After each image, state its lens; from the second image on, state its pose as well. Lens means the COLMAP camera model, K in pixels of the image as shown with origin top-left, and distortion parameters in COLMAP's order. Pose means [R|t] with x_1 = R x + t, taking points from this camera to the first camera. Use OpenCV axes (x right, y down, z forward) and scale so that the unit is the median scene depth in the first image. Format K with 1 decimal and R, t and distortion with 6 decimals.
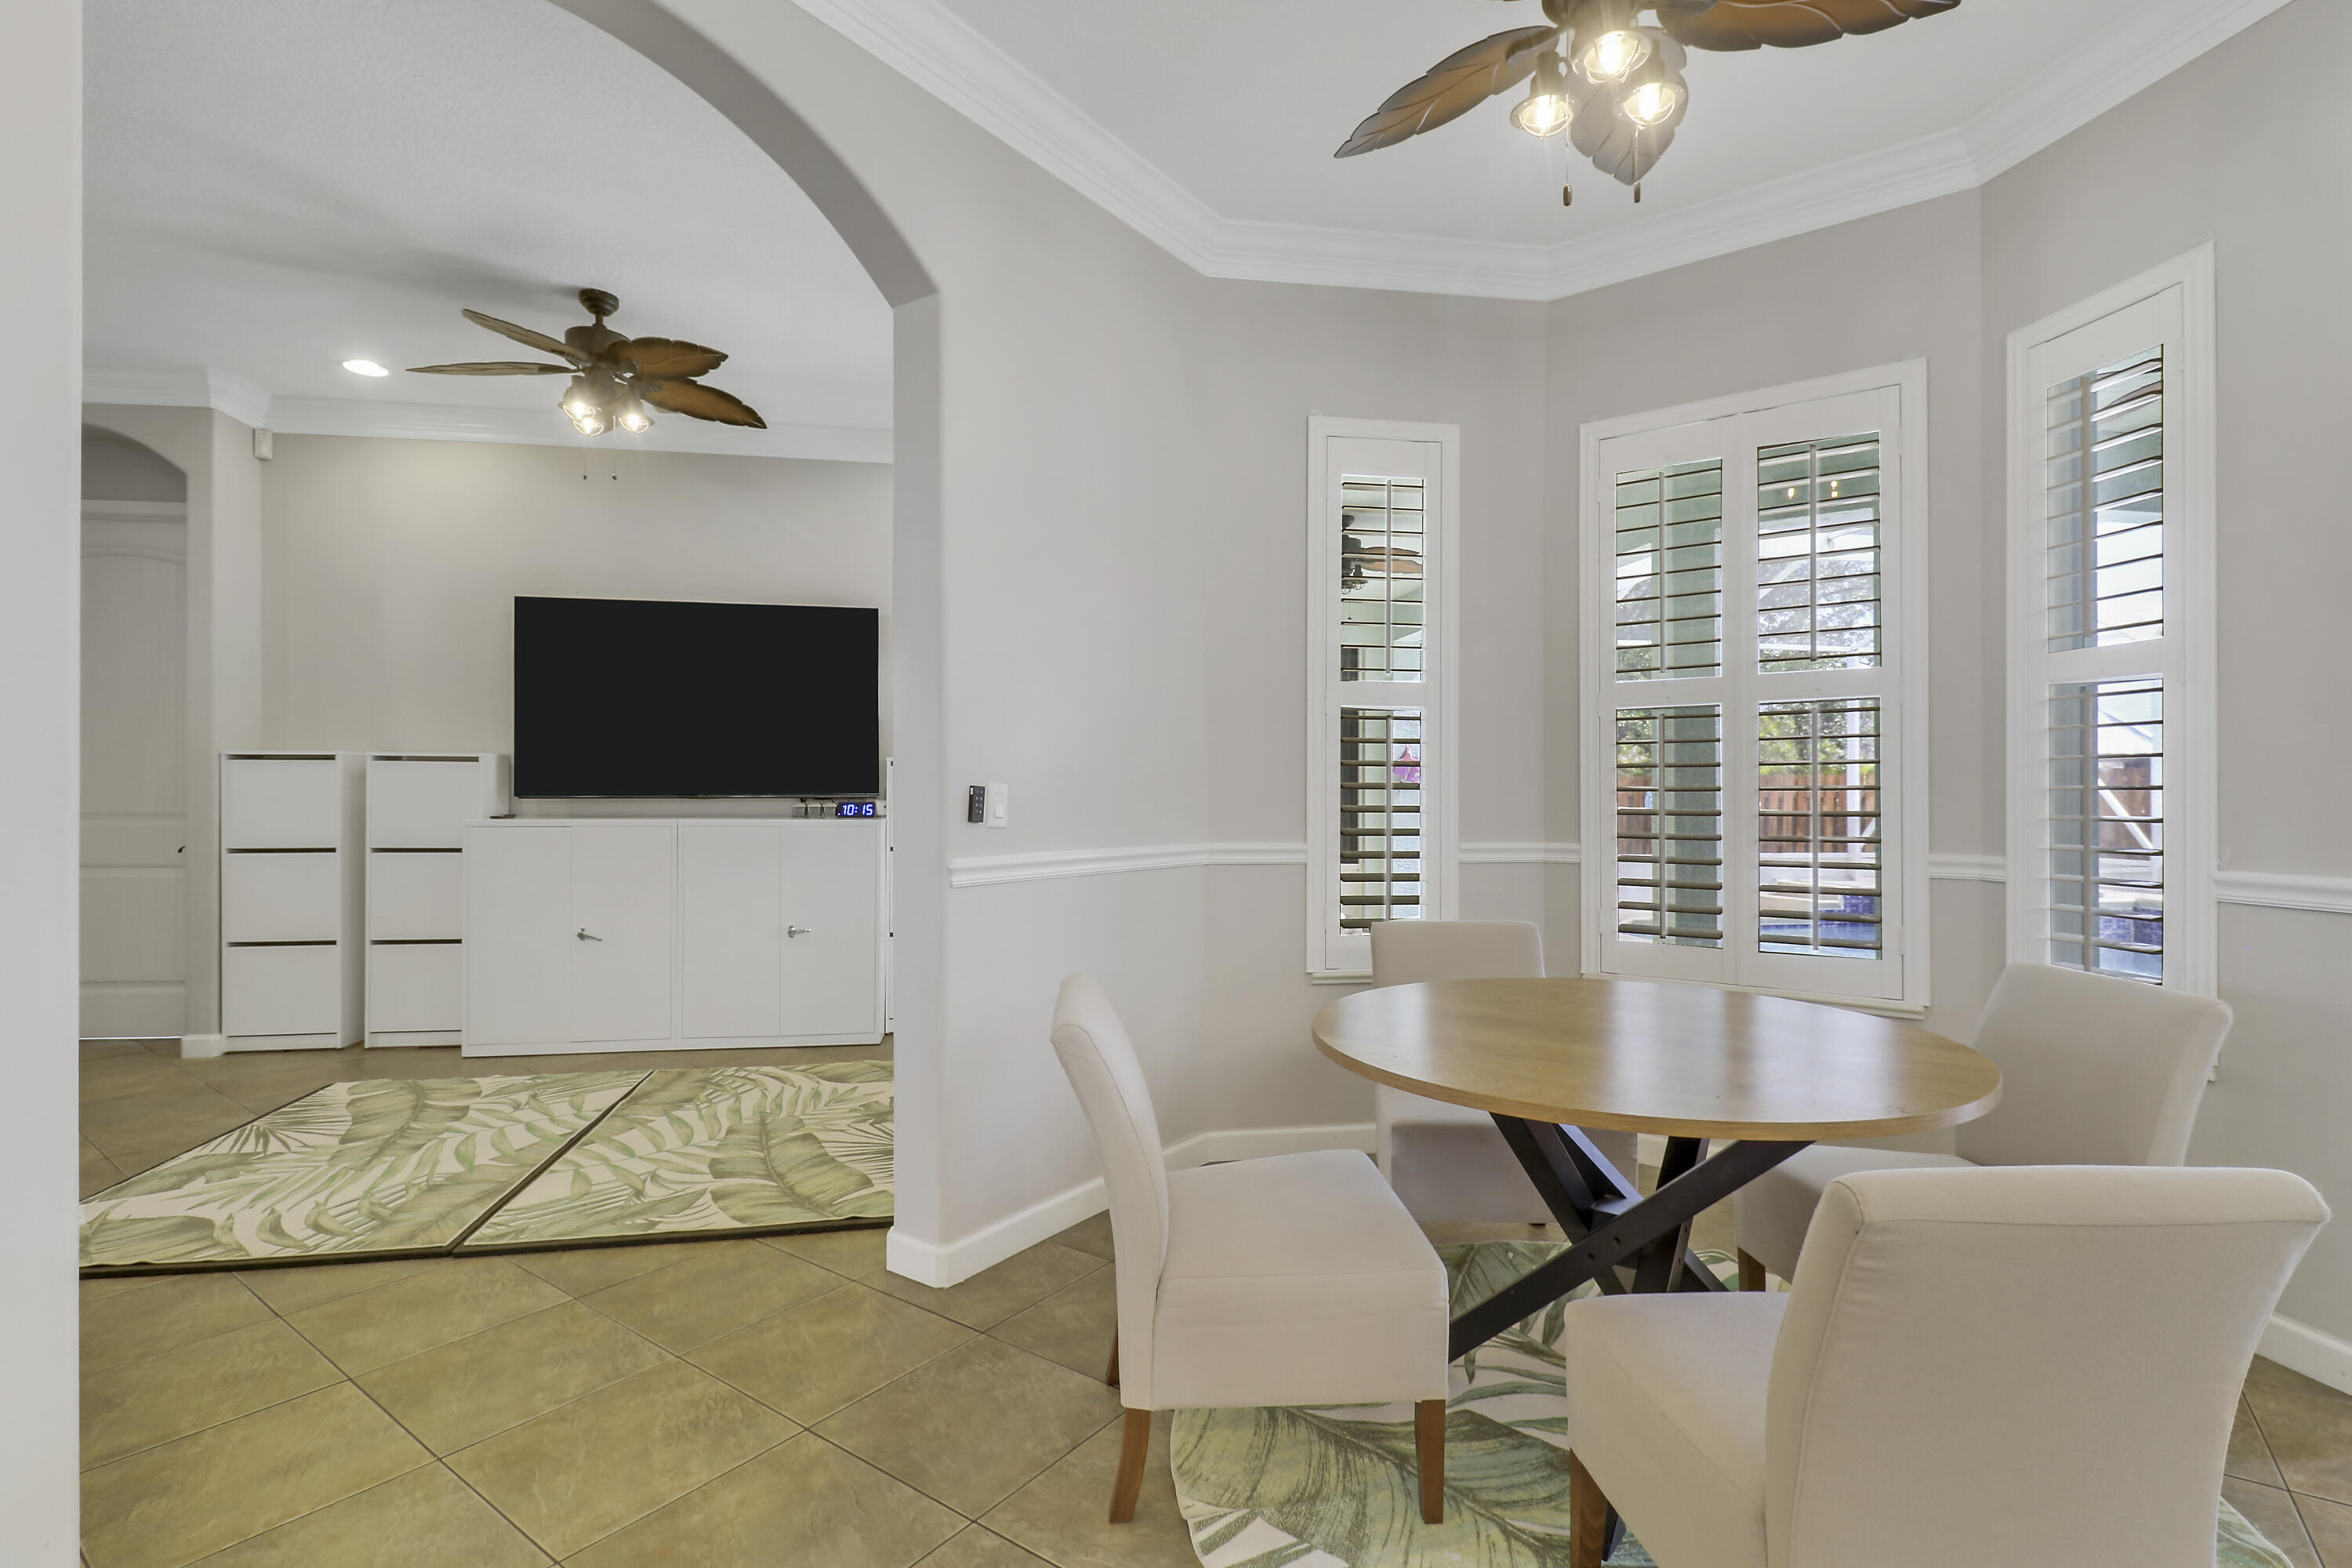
lens RADIAL K [[1088.3, 0, 1194.8], [0, 1088.3, 767.7], [0, 0, 1]] dist [-0.000880, -0.015930]
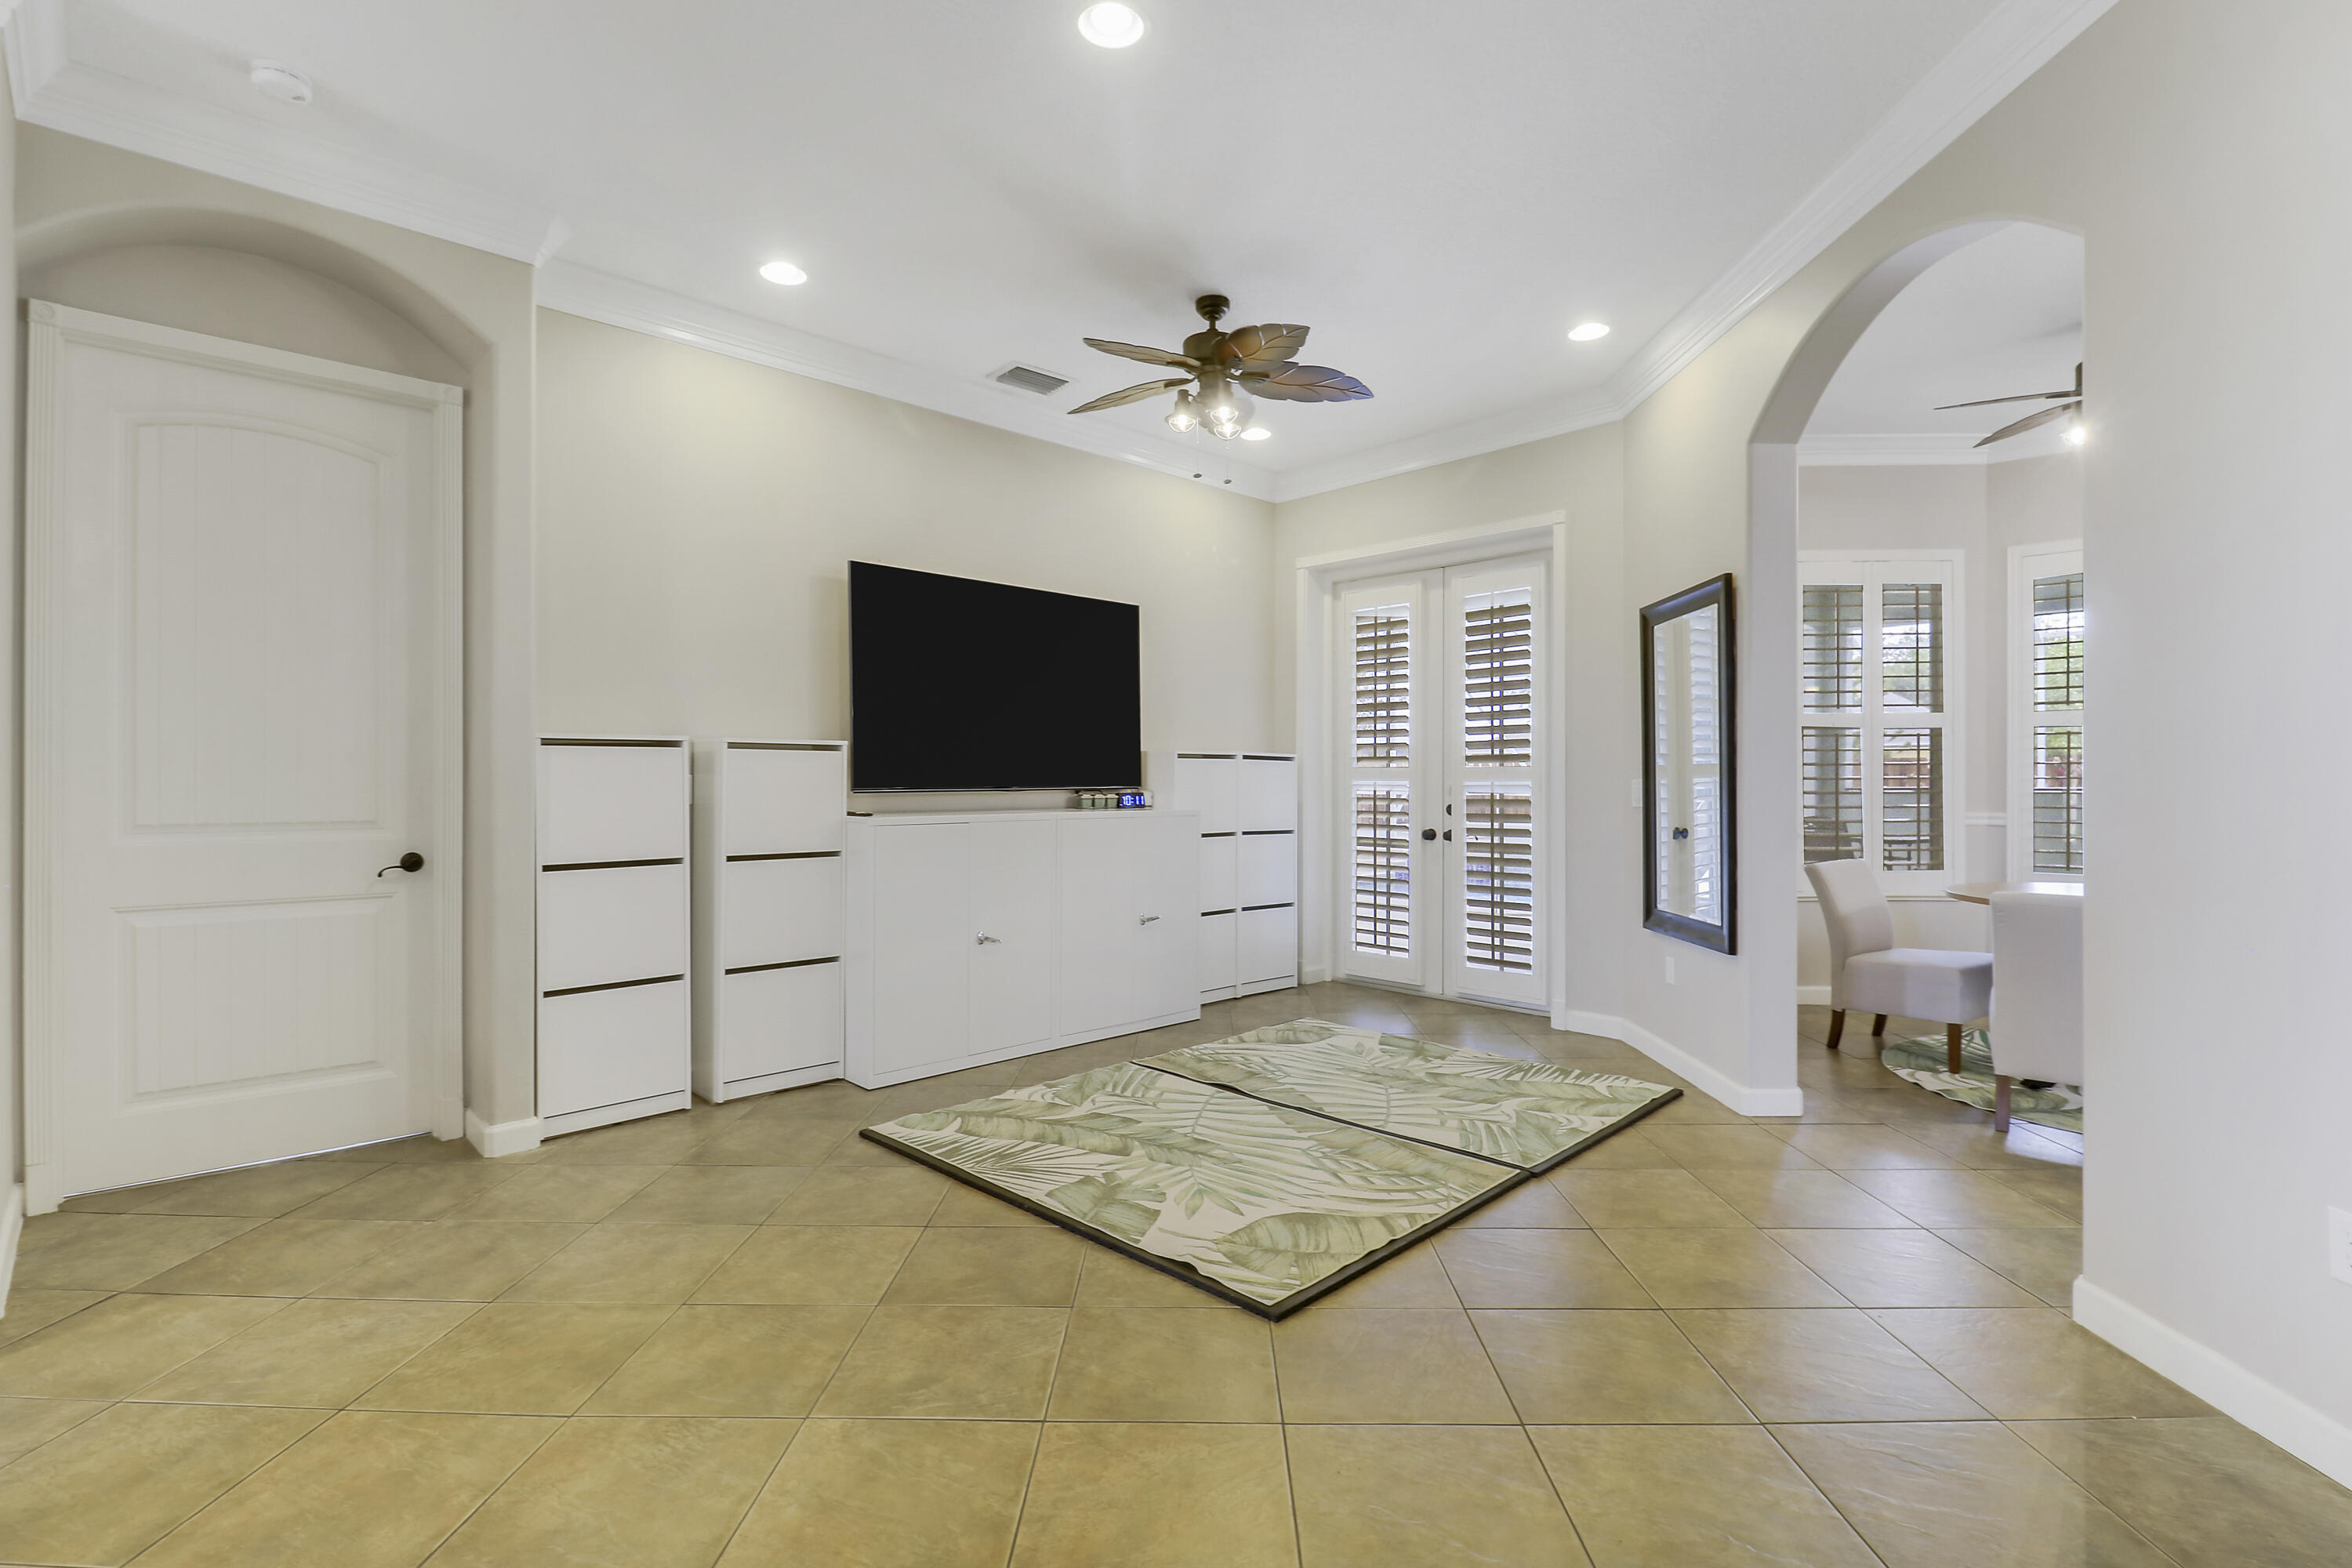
lens RADIAL K [[1103.2, 0, 1178.0], [0, 1103.2, 776.1], [0, 0, 1]] dist [-0.005744, -0.000213]
pose [[0.827733, -0.002209, 0.561118, -1.153410], [-0.008576, 0.999826, 0.016587, -0.002751], [-0.561057, -0.018541, 0.827569, 0.154818]]
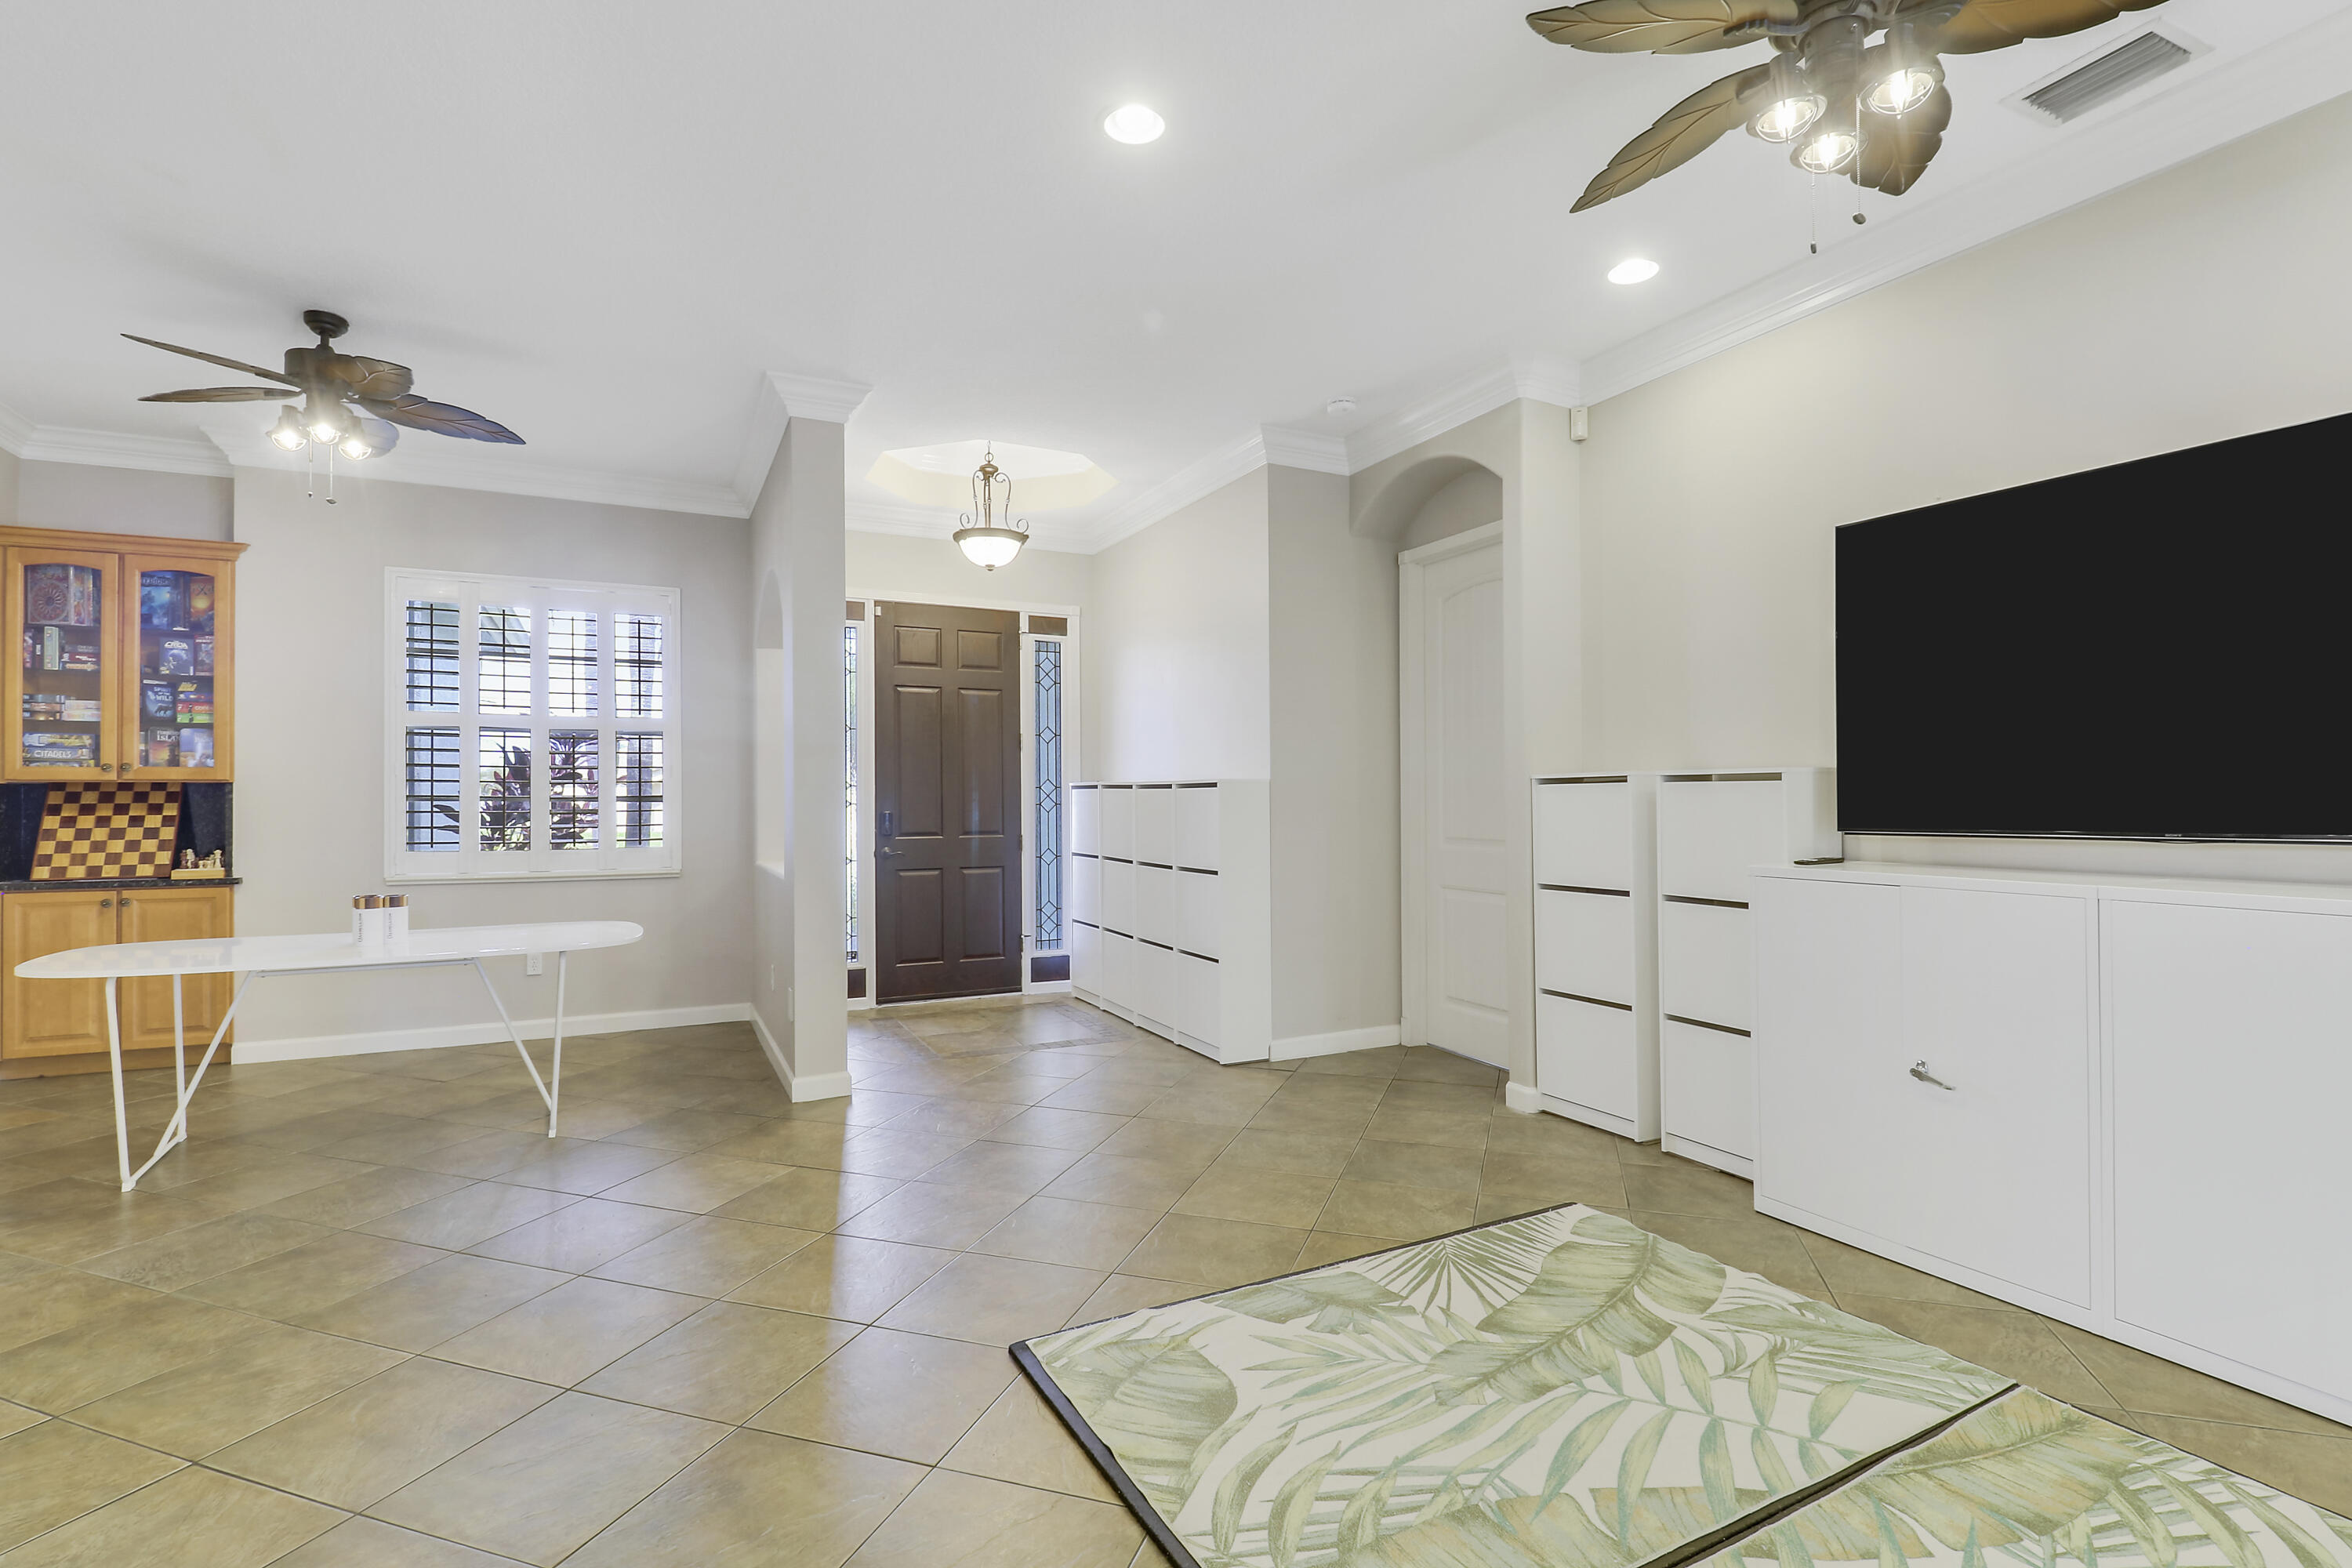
lens RADIAL K [[1083.1, 0, 1177.7], [0, 1083.1, 807.4], [0, 0, 1]] dist [0.003187, -0.014332]
pose [[0.288798, 0.003340, -0.957384, -0.147573], [0.023771, 0.999661, 0.010658, -0.006023], [0.957095, -0.025836, 0.288621, 0.543978]]
